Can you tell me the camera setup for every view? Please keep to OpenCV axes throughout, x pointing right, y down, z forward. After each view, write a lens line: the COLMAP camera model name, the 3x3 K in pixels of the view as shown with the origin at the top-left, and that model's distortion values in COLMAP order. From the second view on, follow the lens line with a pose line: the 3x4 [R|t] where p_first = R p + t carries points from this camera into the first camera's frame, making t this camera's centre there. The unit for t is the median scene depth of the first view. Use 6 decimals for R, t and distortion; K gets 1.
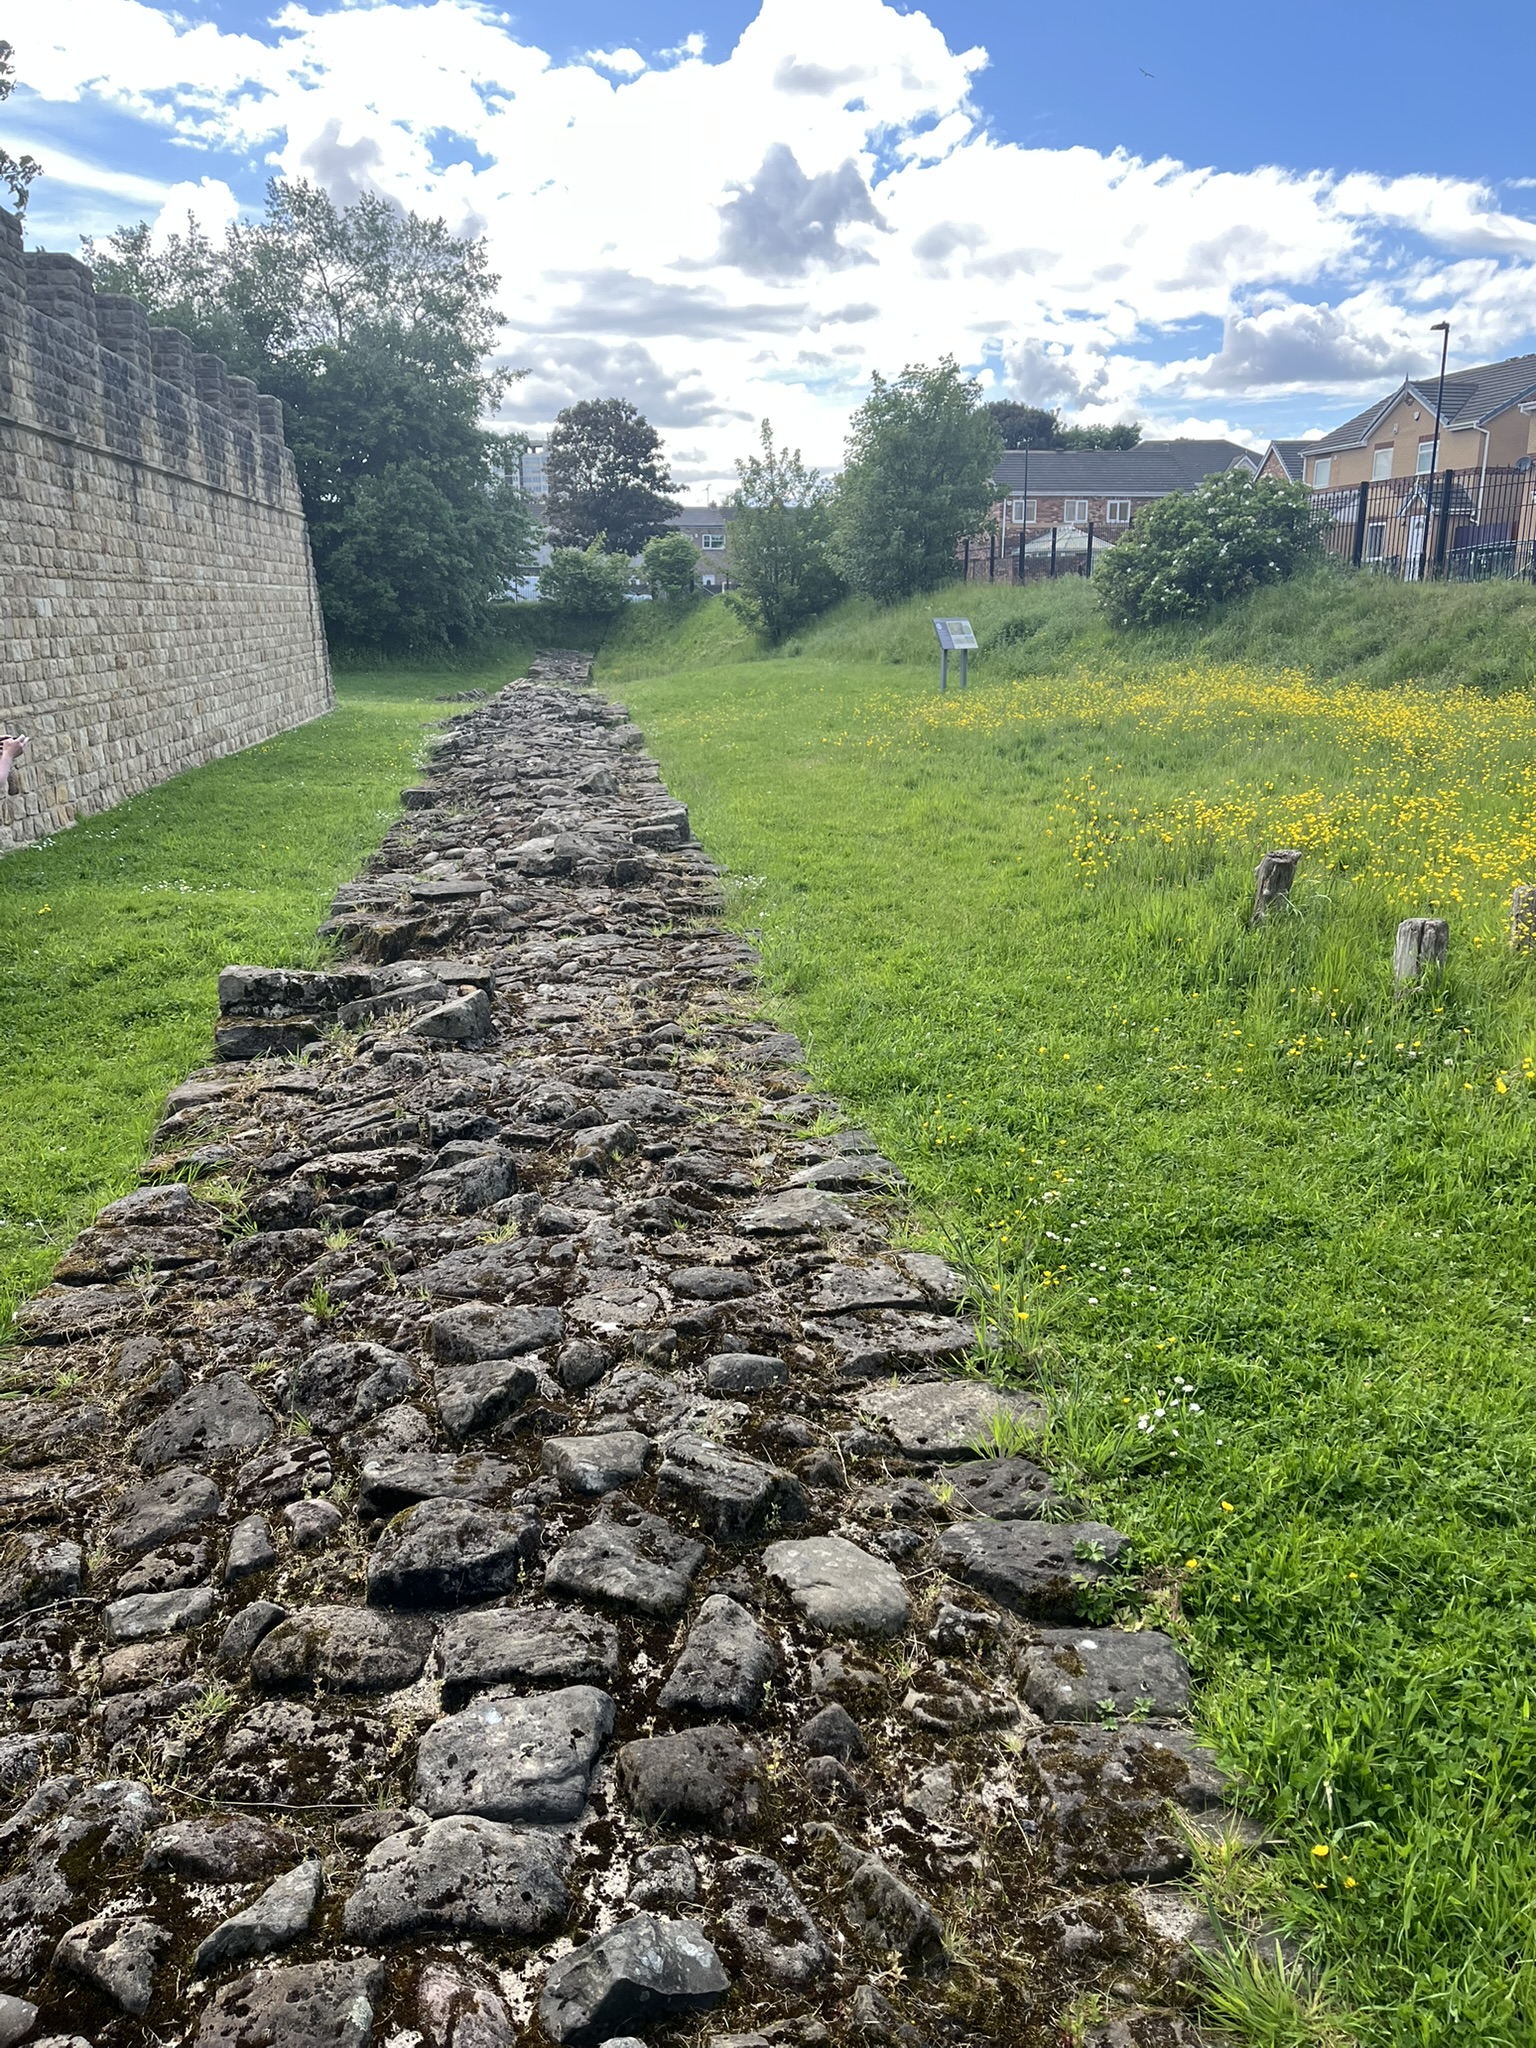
lens RADIAL K [[1581.5, 0, 765.7], [0, 1581.5, 1019.4], [0, 0, 1]] dist [0.060895, -0.073378]
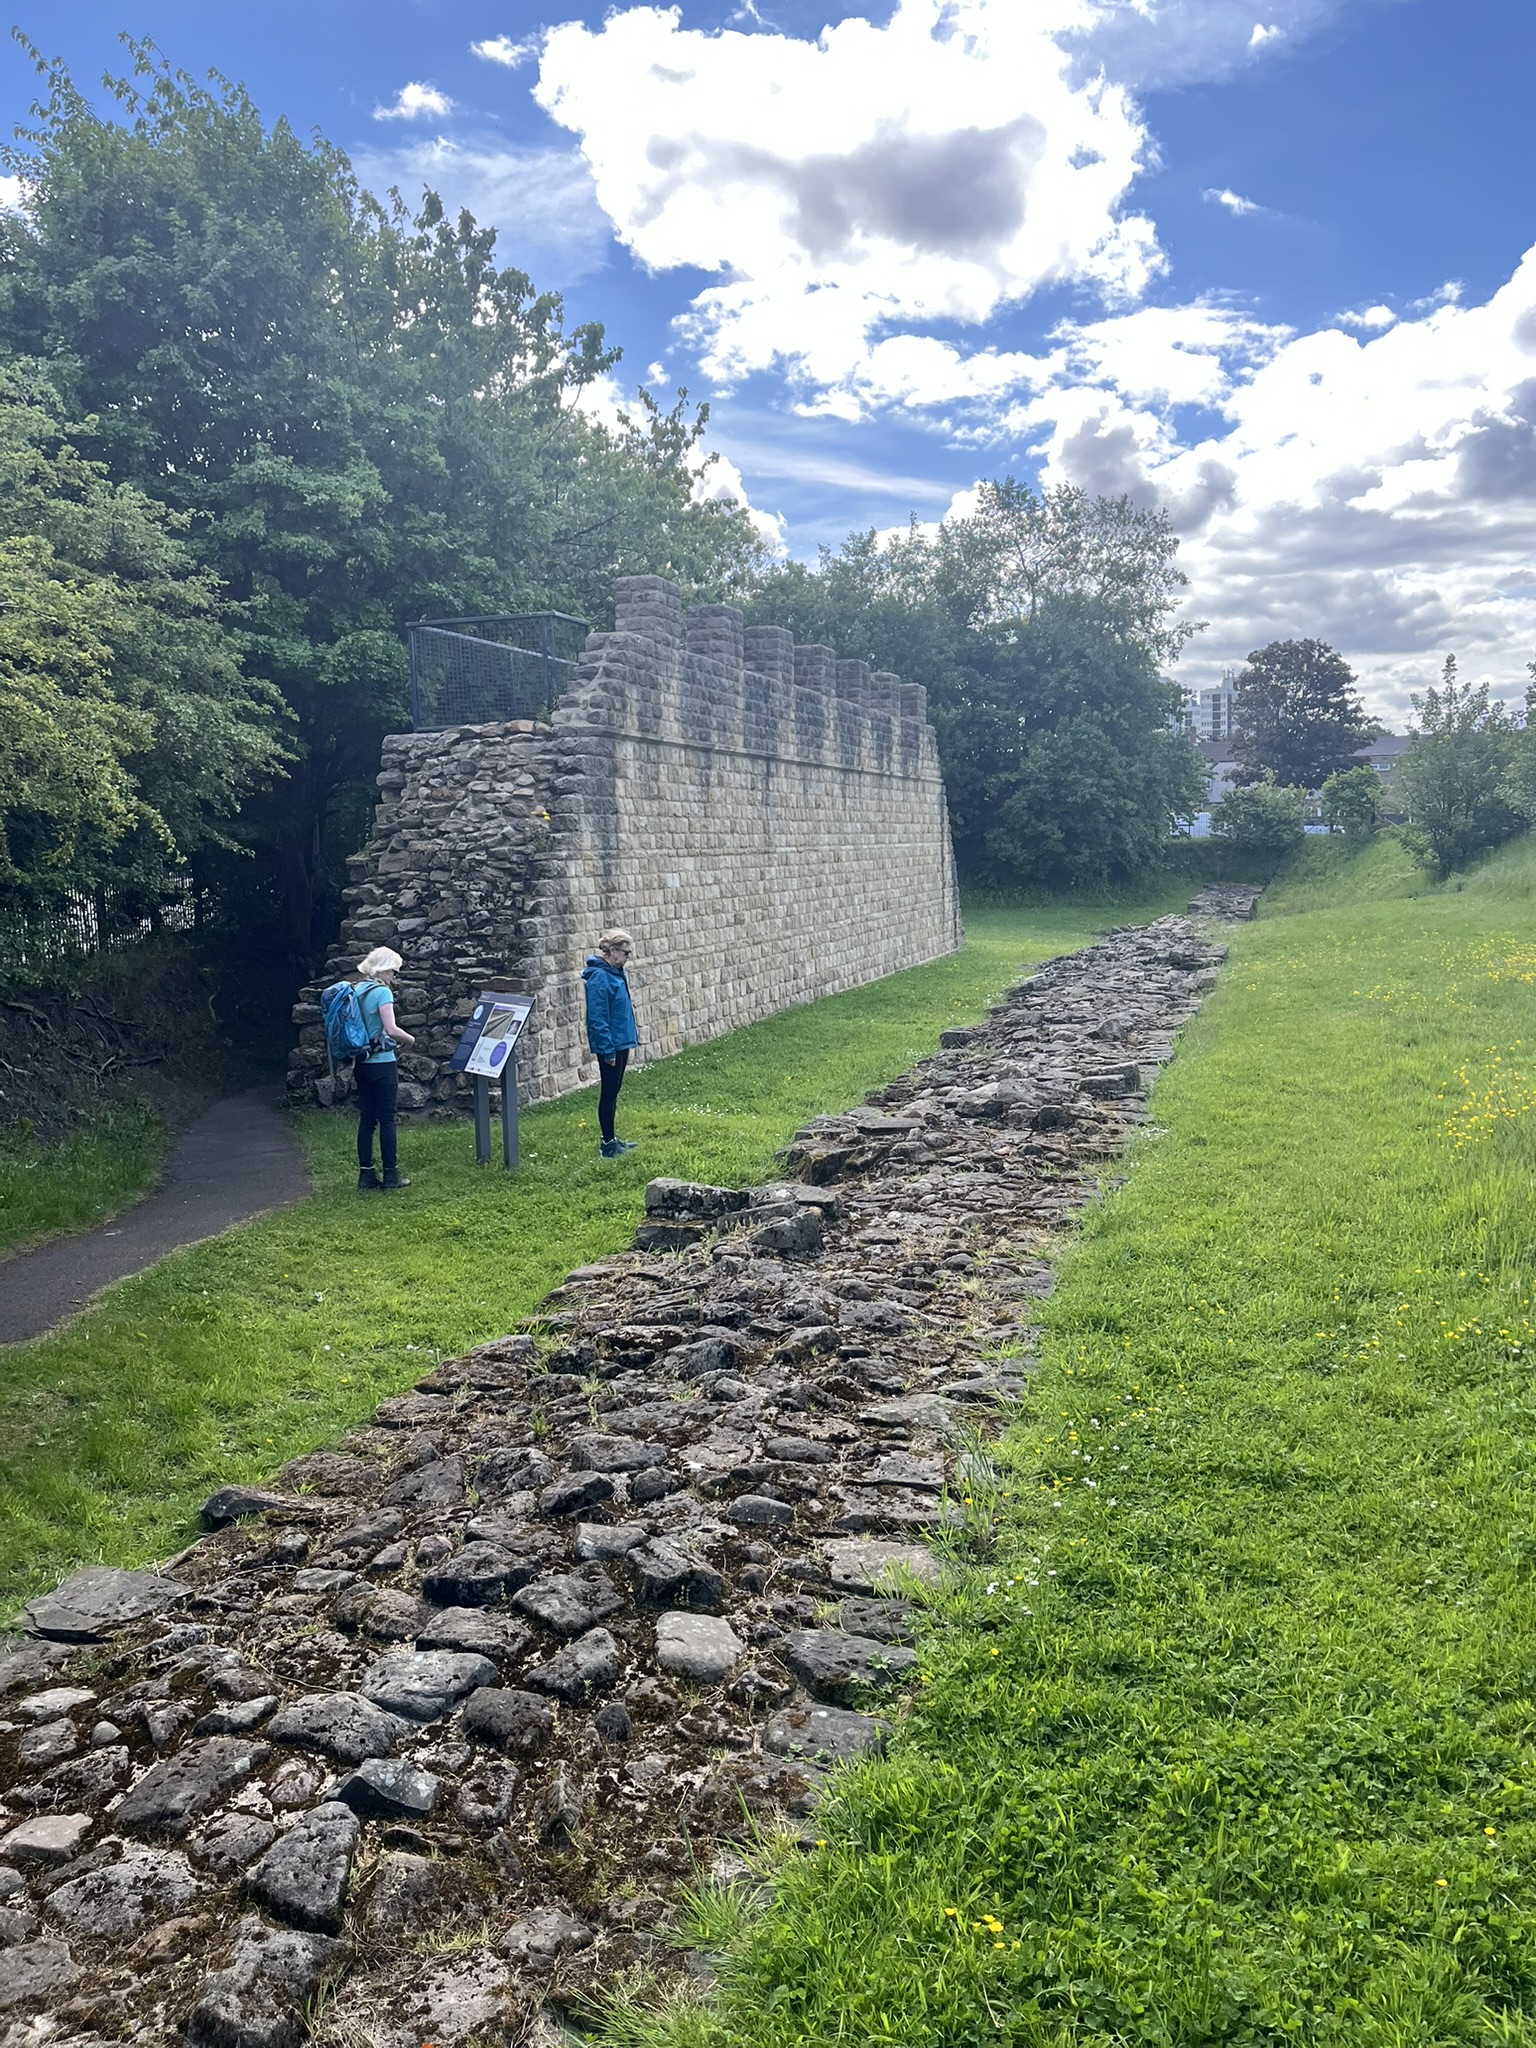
lens RADIAL K [[1581.5, 0, 762.7], [0, 1581.5, 1017.9], [0, 0, 1]] dist [0.060895, -0.073378]
pose [[0.905633, 0.028327, -0.423114, 0.161159], [-0.086713, 0.989054, -0.119386, -0.009221], [0.415101, 0.144809, 0.898177, -0.081797]]
